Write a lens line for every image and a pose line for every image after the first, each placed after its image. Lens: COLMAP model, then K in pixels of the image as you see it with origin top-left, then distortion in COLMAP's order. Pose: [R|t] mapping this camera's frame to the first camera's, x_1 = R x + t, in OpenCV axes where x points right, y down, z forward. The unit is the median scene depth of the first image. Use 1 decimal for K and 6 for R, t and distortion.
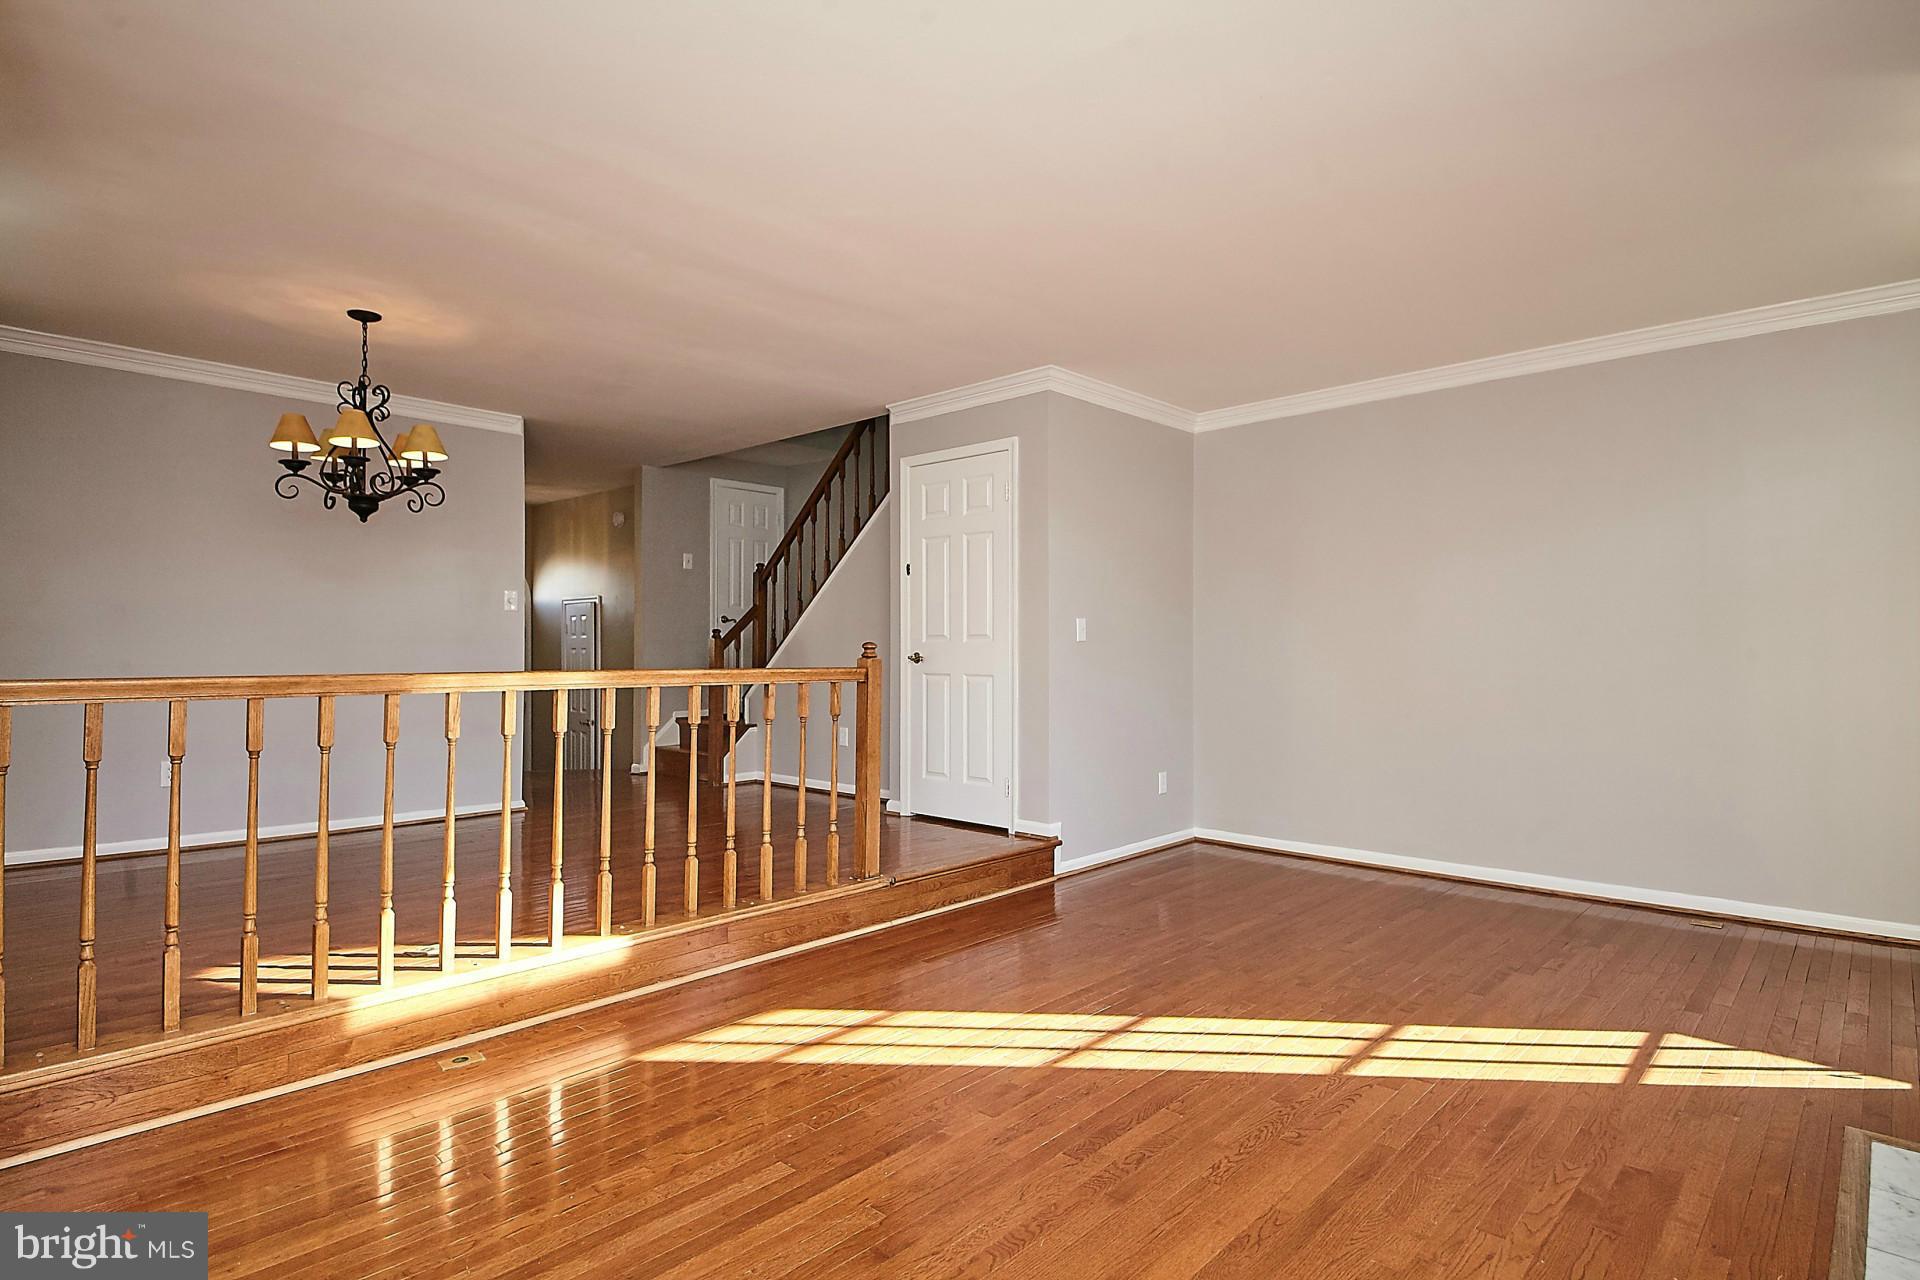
lens RADIAL K [[1010.1, 0, 977.4], [0, 1010.1, 638.9], [0, 0, 1]] dist [0.022205, 0.000289]
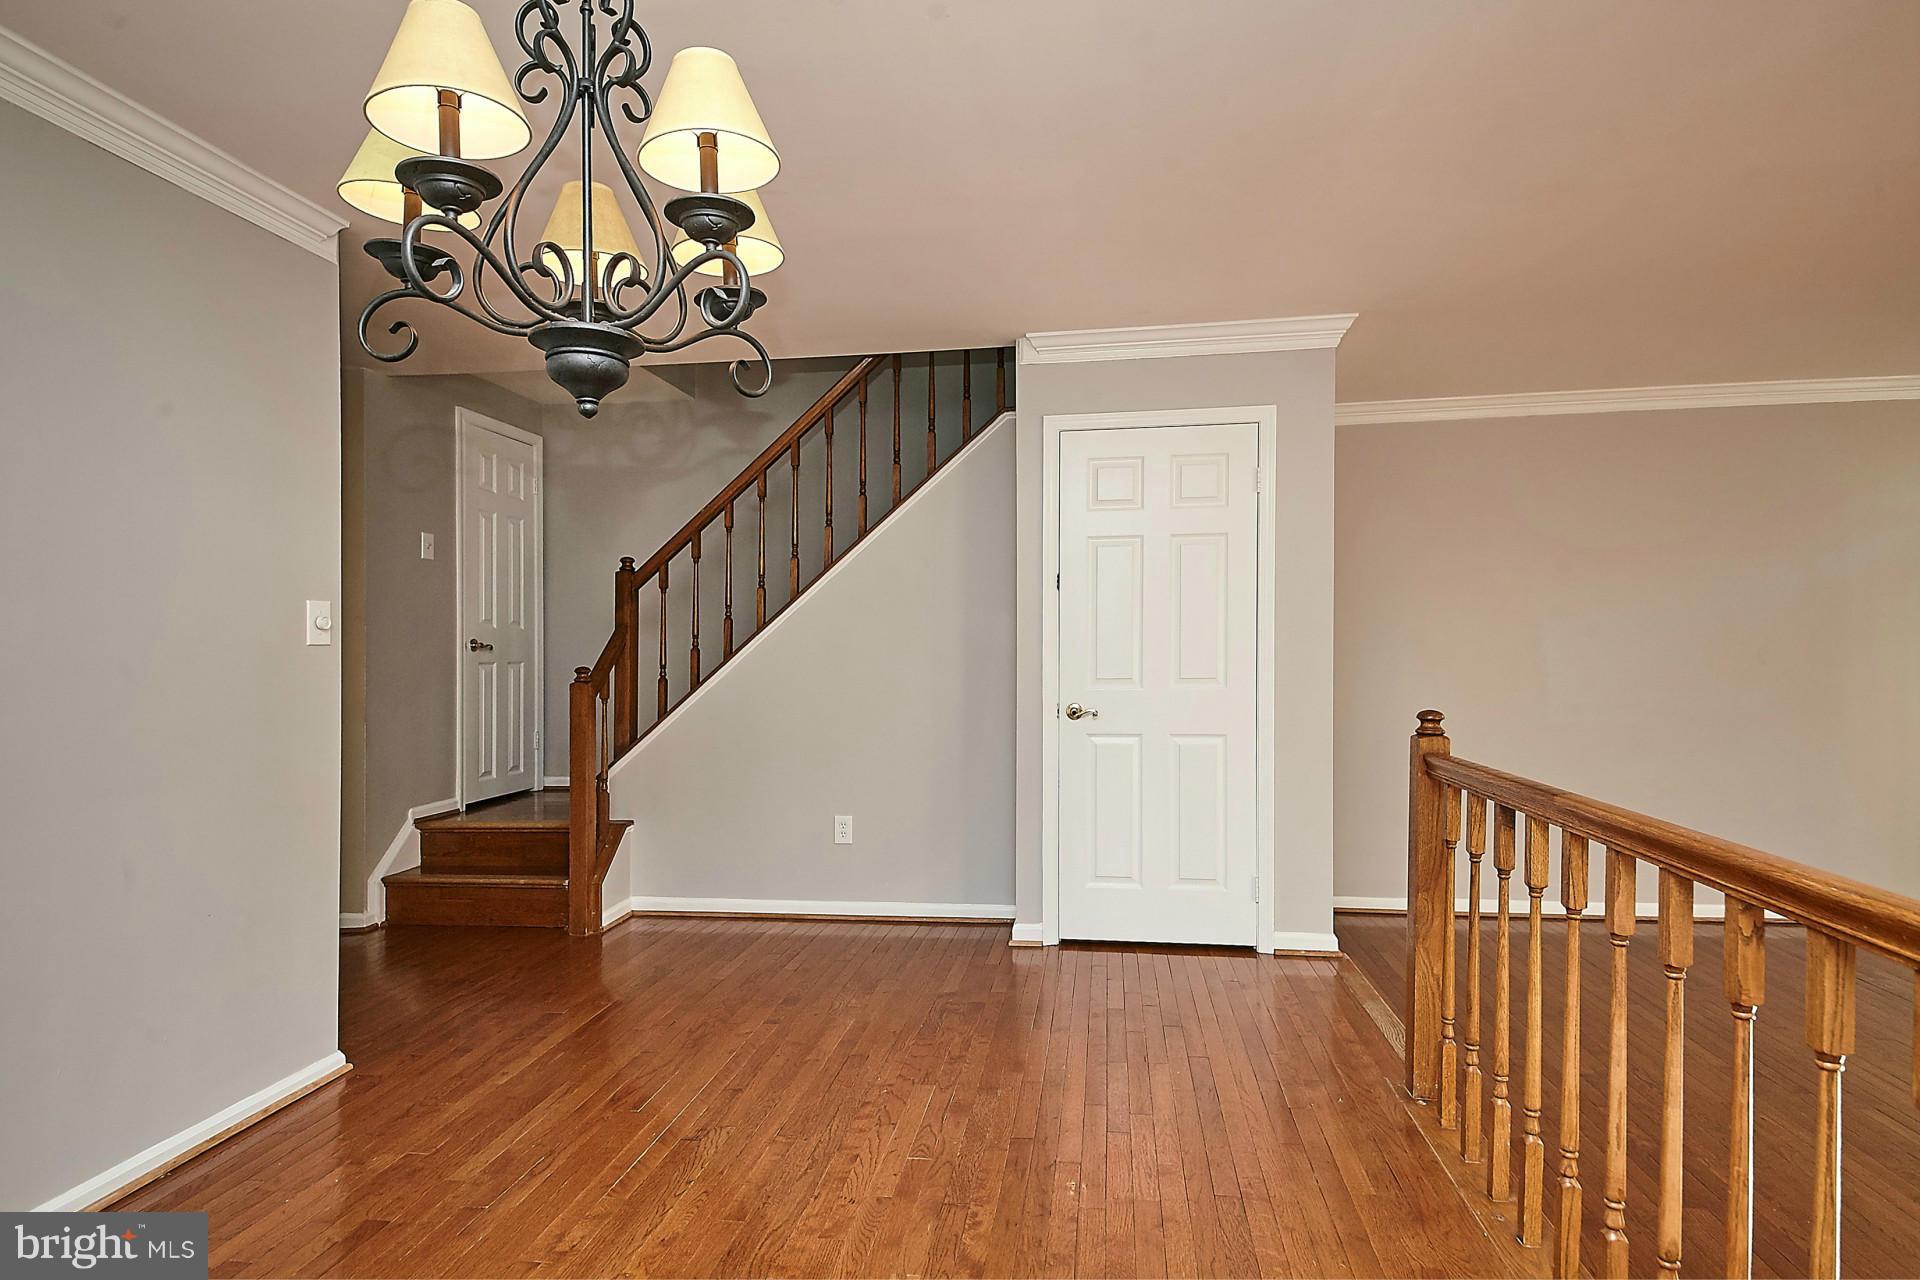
lens RADIAL K [[1010.1, 0, 977.4], [0, 1010.1, 638.9], [0, 0, 1]] dist [0.022205, 0.000289]
pose [[0.817781, -0.004283, 0.575514, -0.553577], [0.004885, 0.999988, 0.000501, -0.033780], [-0.575509, 0.002402, 0.817792, 0.524315]]
